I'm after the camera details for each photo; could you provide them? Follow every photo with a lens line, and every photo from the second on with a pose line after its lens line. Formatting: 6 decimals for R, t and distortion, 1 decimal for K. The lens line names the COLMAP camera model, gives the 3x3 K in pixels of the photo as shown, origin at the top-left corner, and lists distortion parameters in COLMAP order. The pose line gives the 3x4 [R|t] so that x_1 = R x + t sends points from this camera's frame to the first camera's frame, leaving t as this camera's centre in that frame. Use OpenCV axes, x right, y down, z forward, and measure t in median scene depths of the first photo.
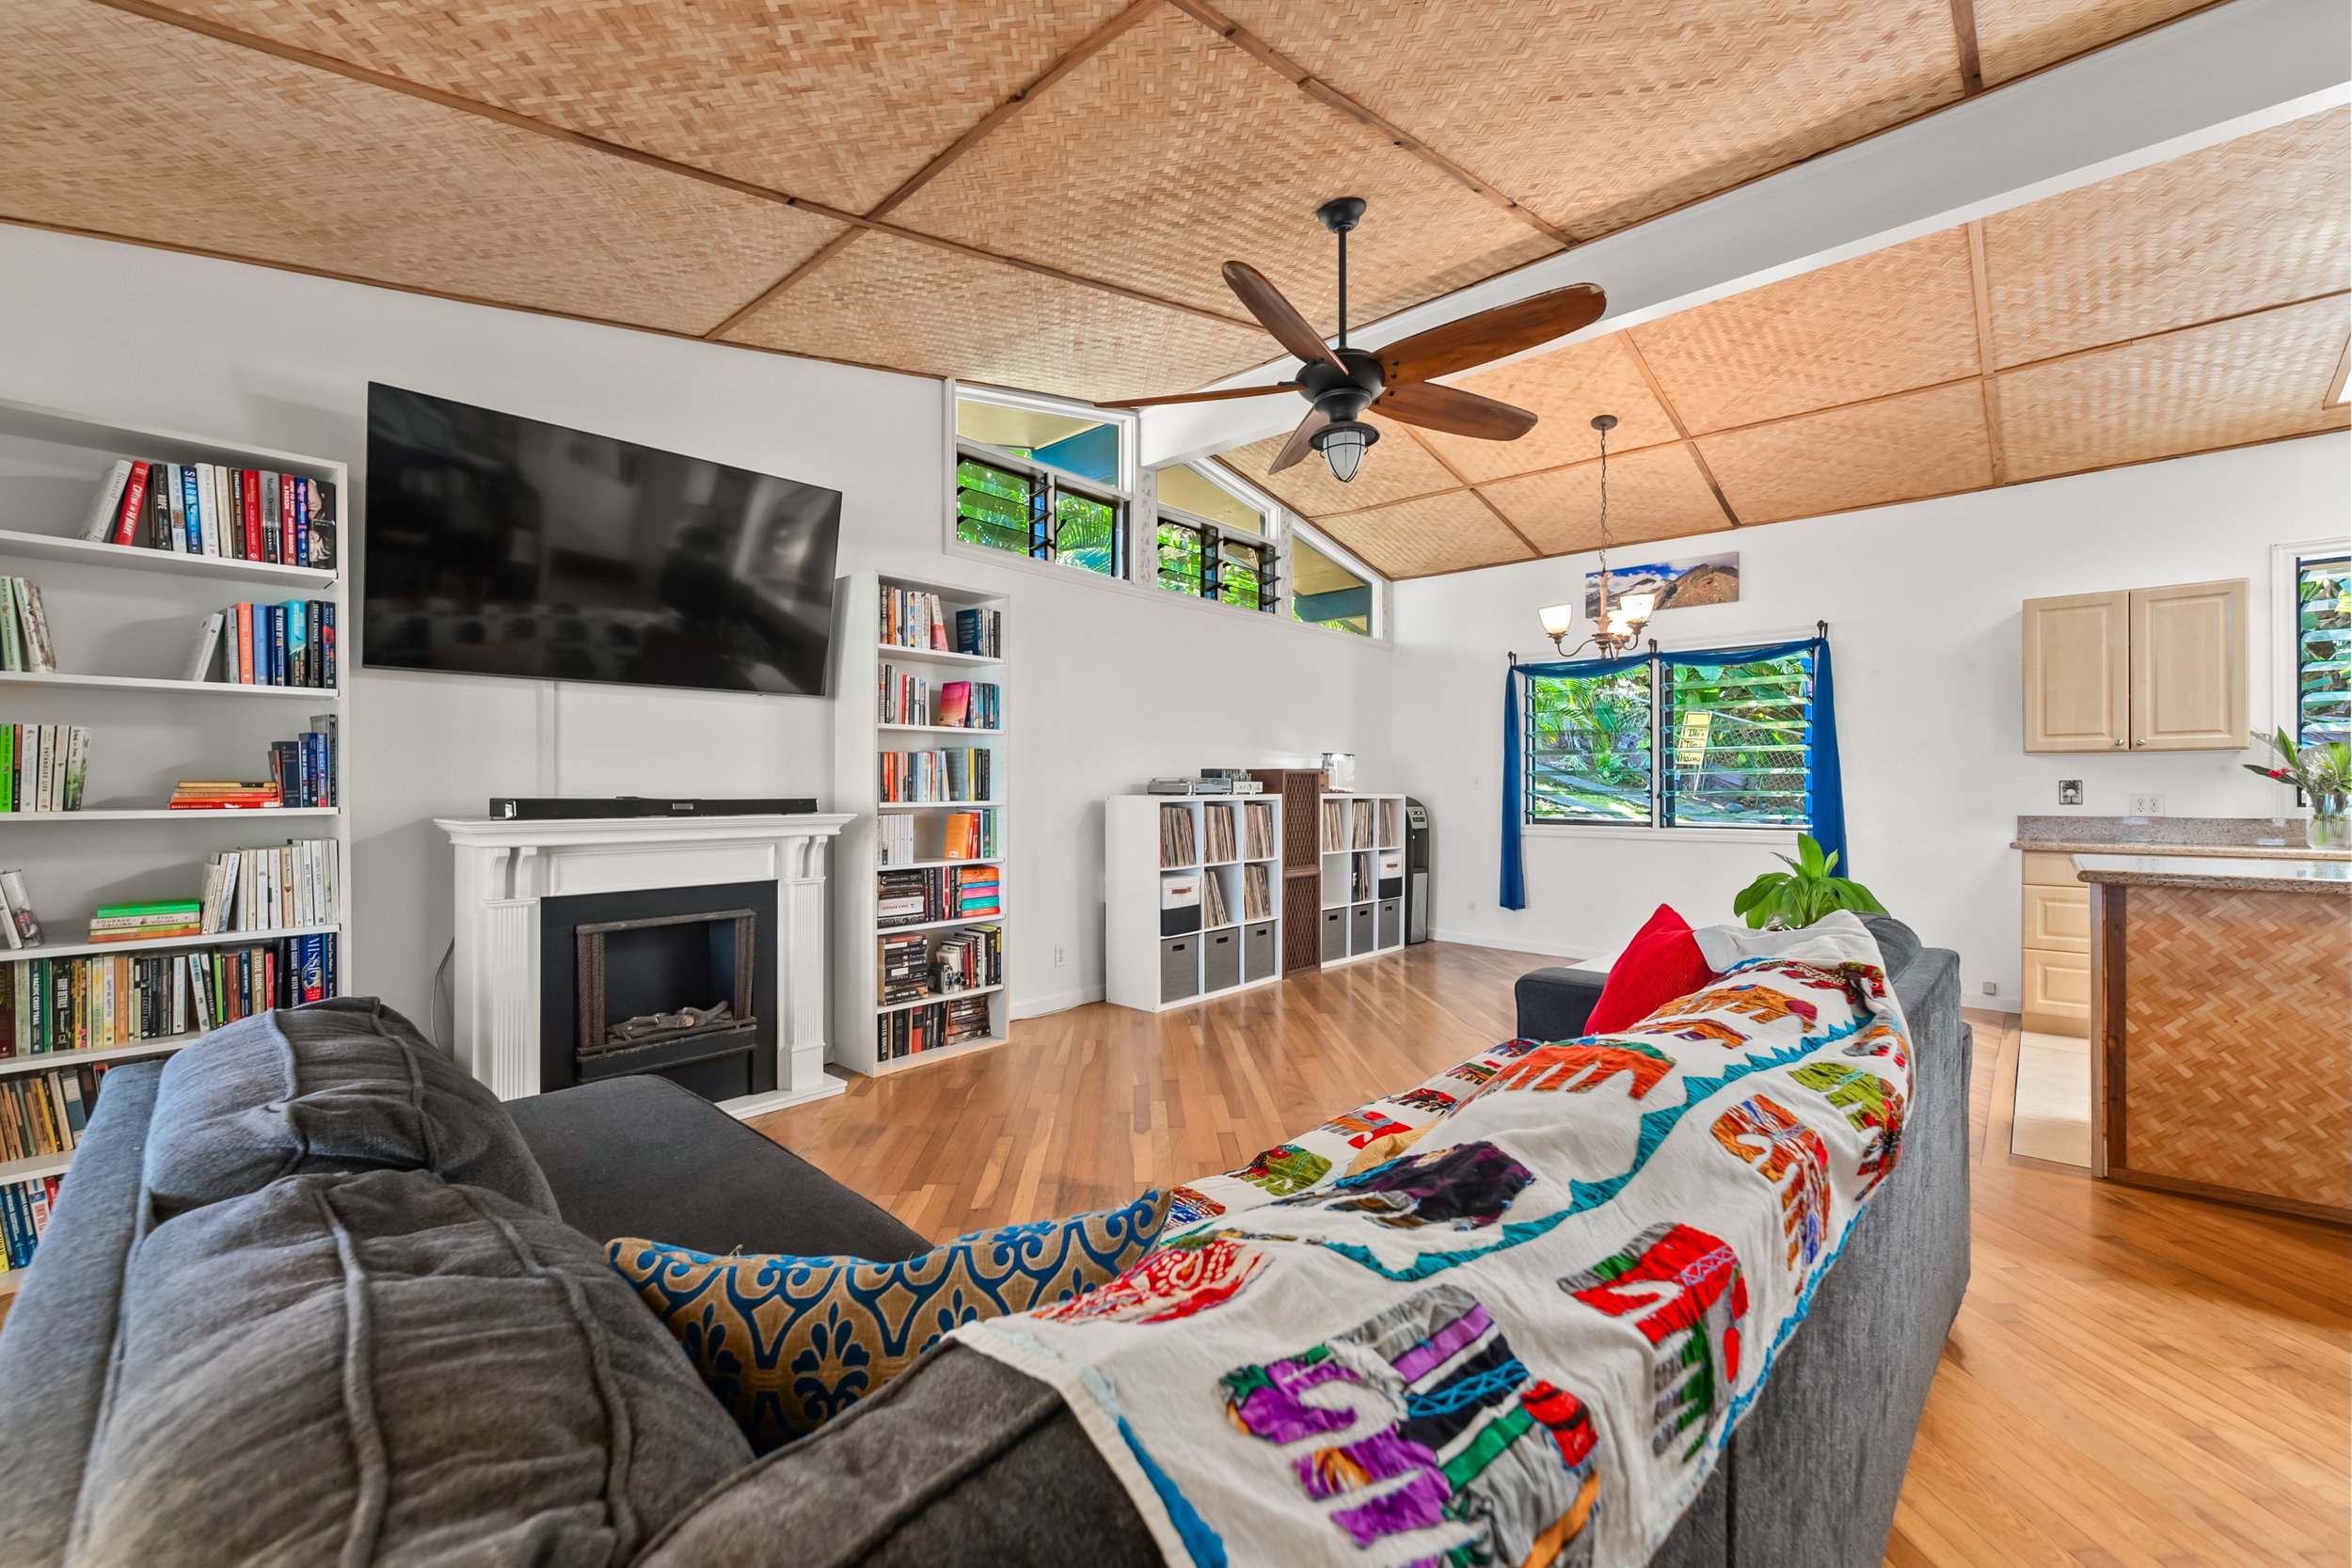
lens RADIAL K [[960.6, 0, 1172.4], [0, 960.6, 792.0], [0, 0, 1]] dist [0.001753, -0.000413]
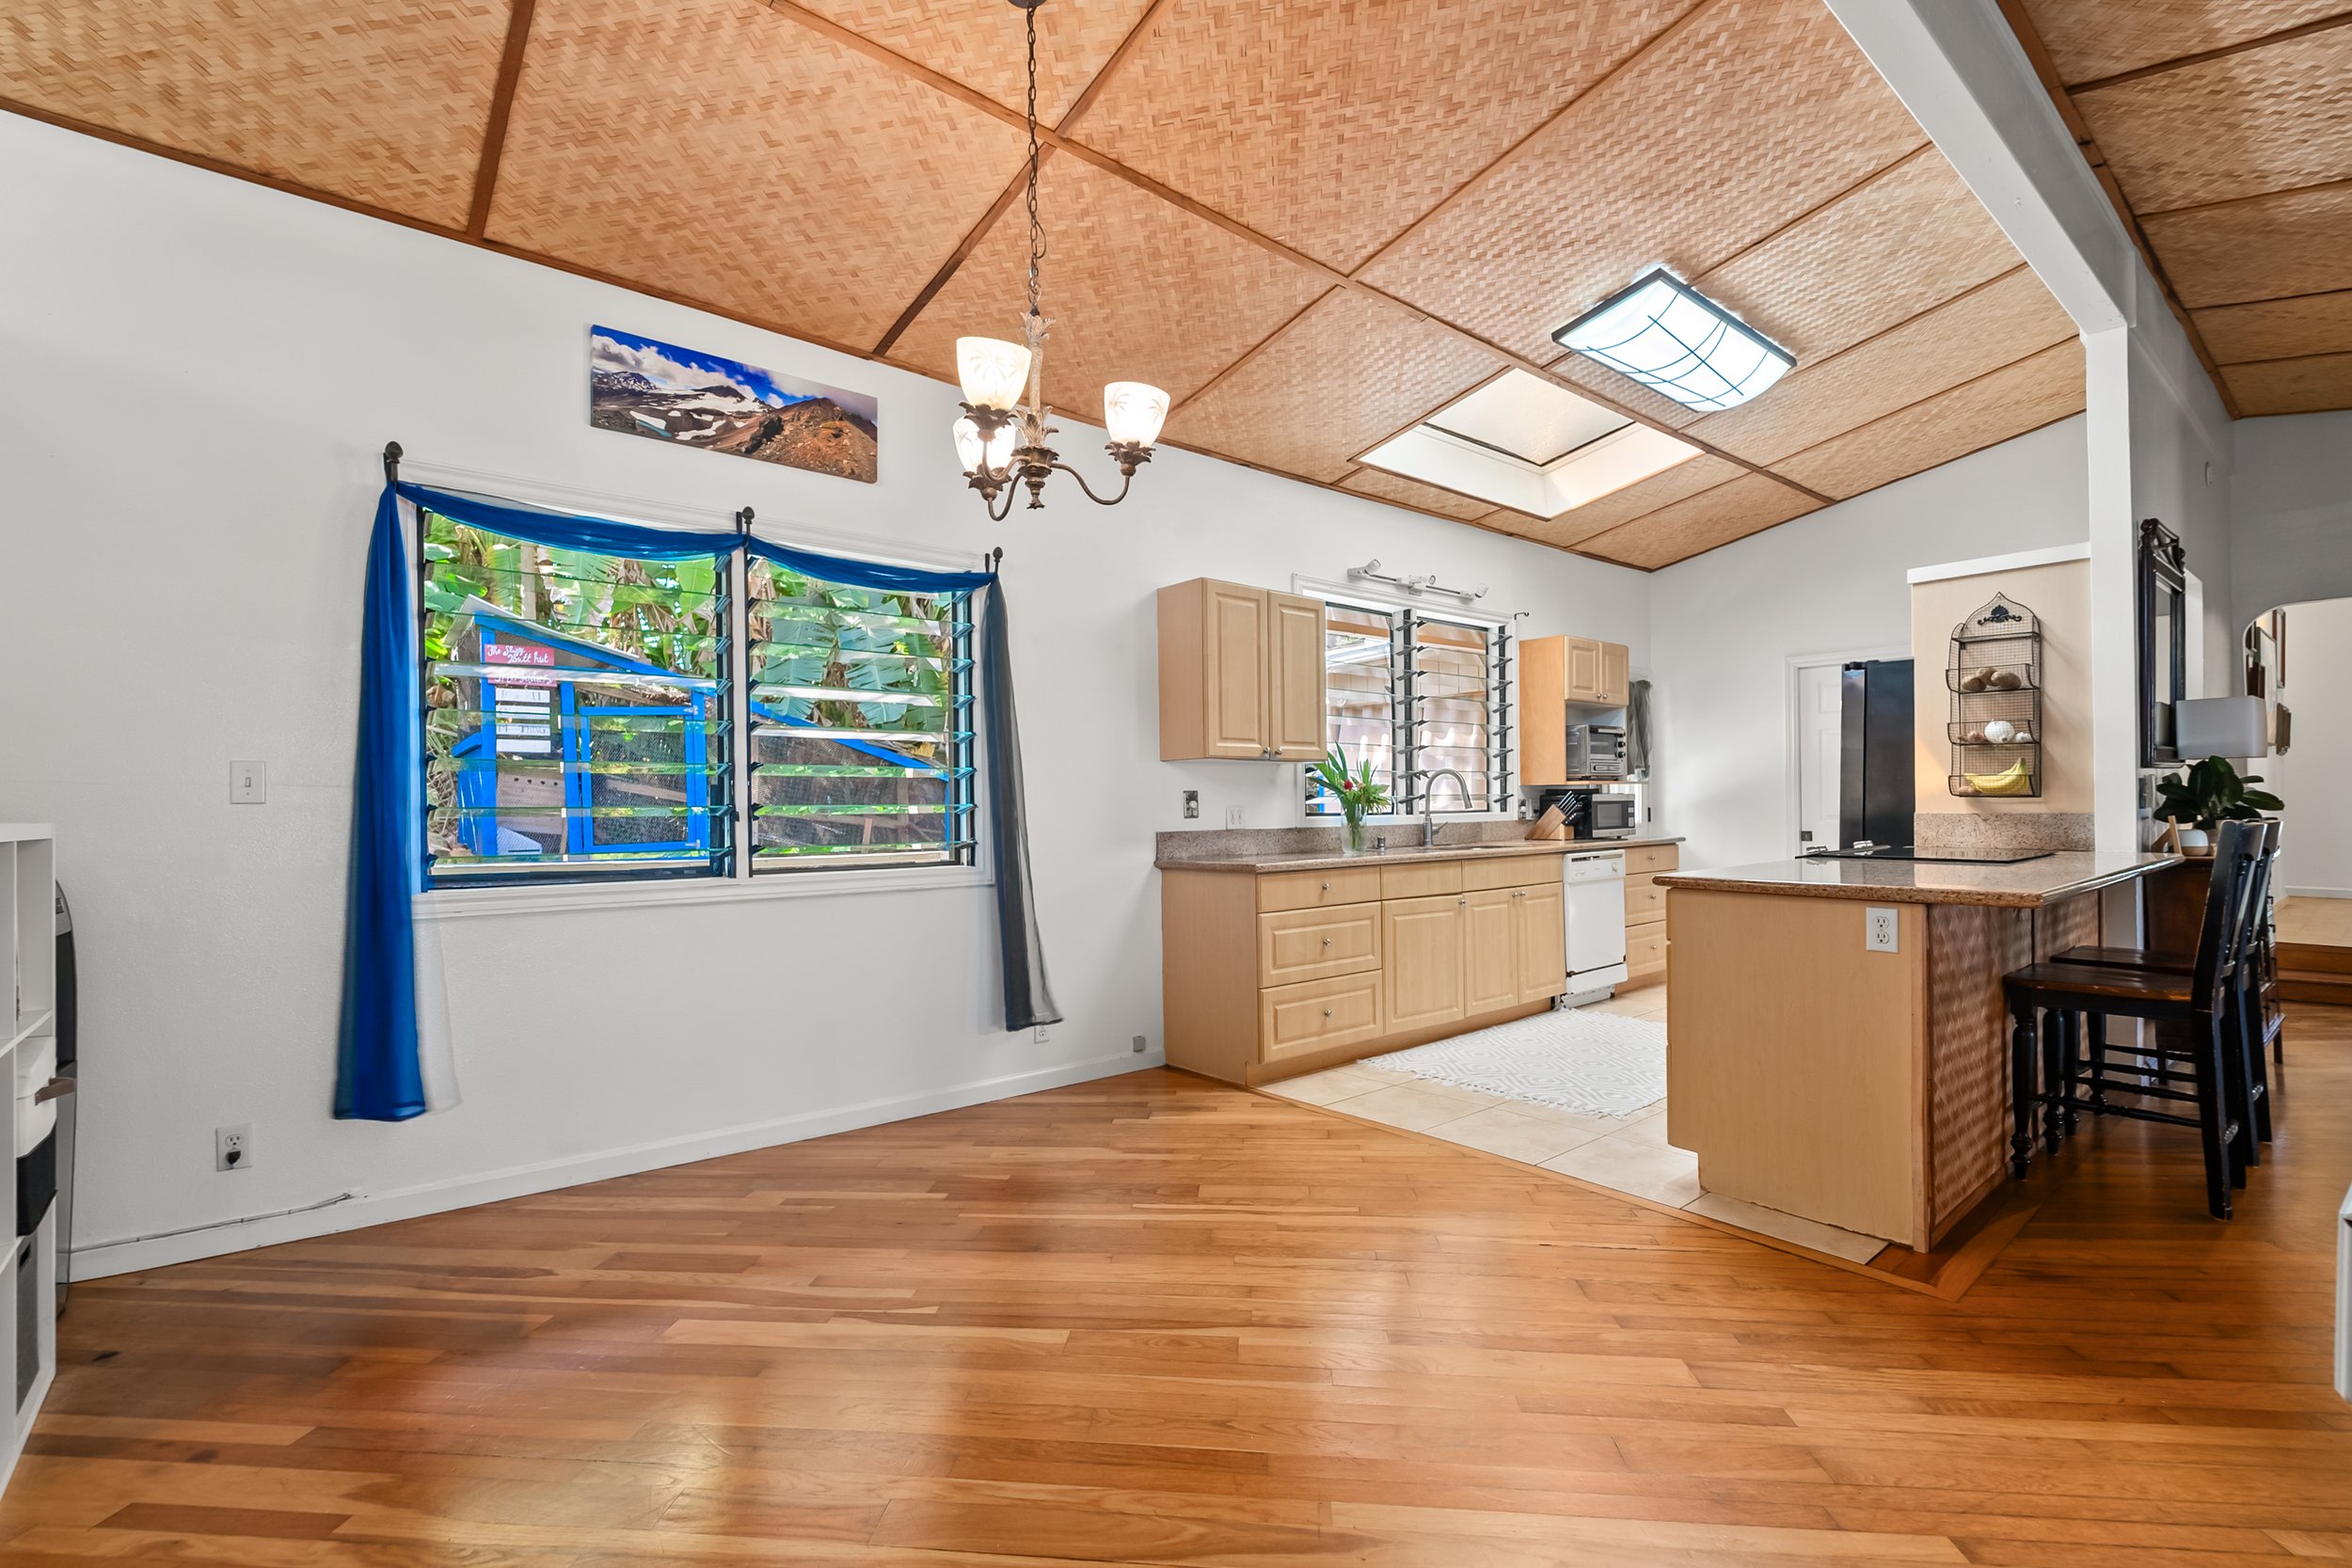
lens RADIAL K [[1023.3, 0, 1176.2], [0, 1023.3, 796.6], [0, 0, 1]] dist [0.001028, -0.000116]
pose [[0.140059, 0.003595, 0.990137, -0.009552], [0.005243, 0.999977, -0.004373, -0.002380], [-0.990129, 0.005804, 0.140037, 0.858198]]
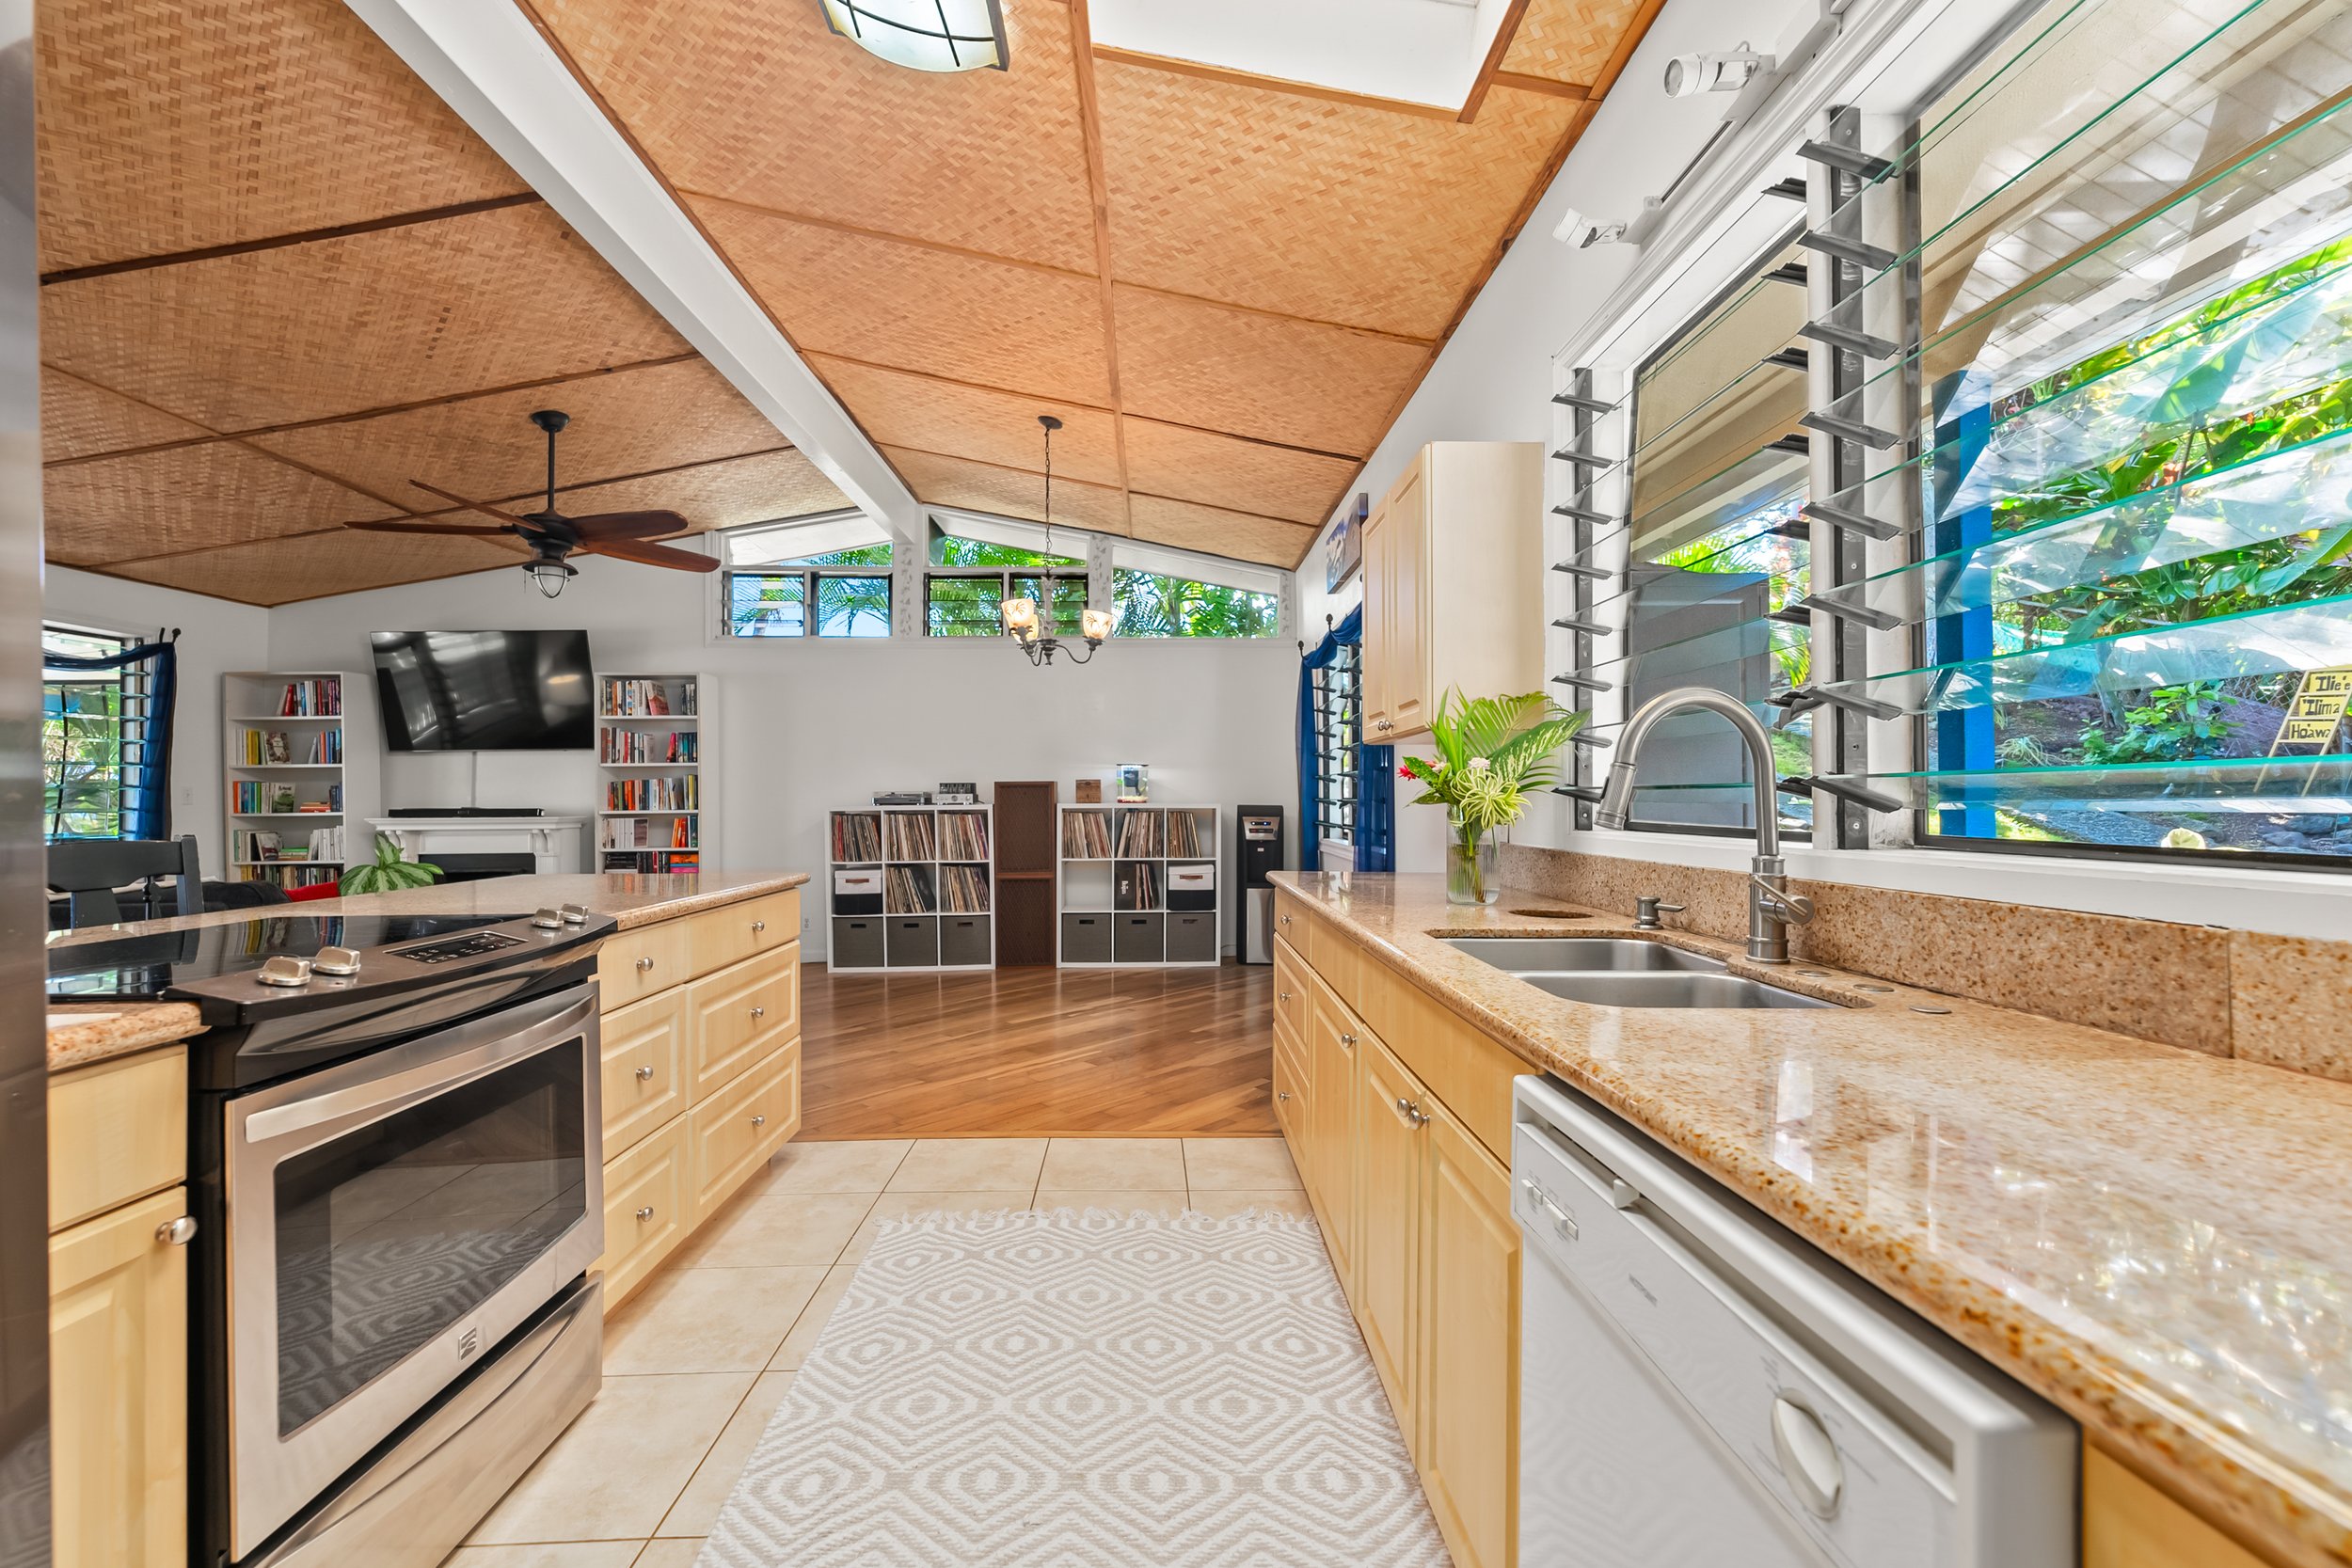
lens RADIAL K [[960.6, 0, 1172.4], [0, 960.6, 792.0], [0, 0, 1]] dist [0.001753, -0.000413]
pose [[0.701741, -0.010229, -0.712359, 1.211777], [0.004183, 0.999939, -0.010237, -0.000322], [0.712420, 0.004204, 0.701741, 0.405232]]
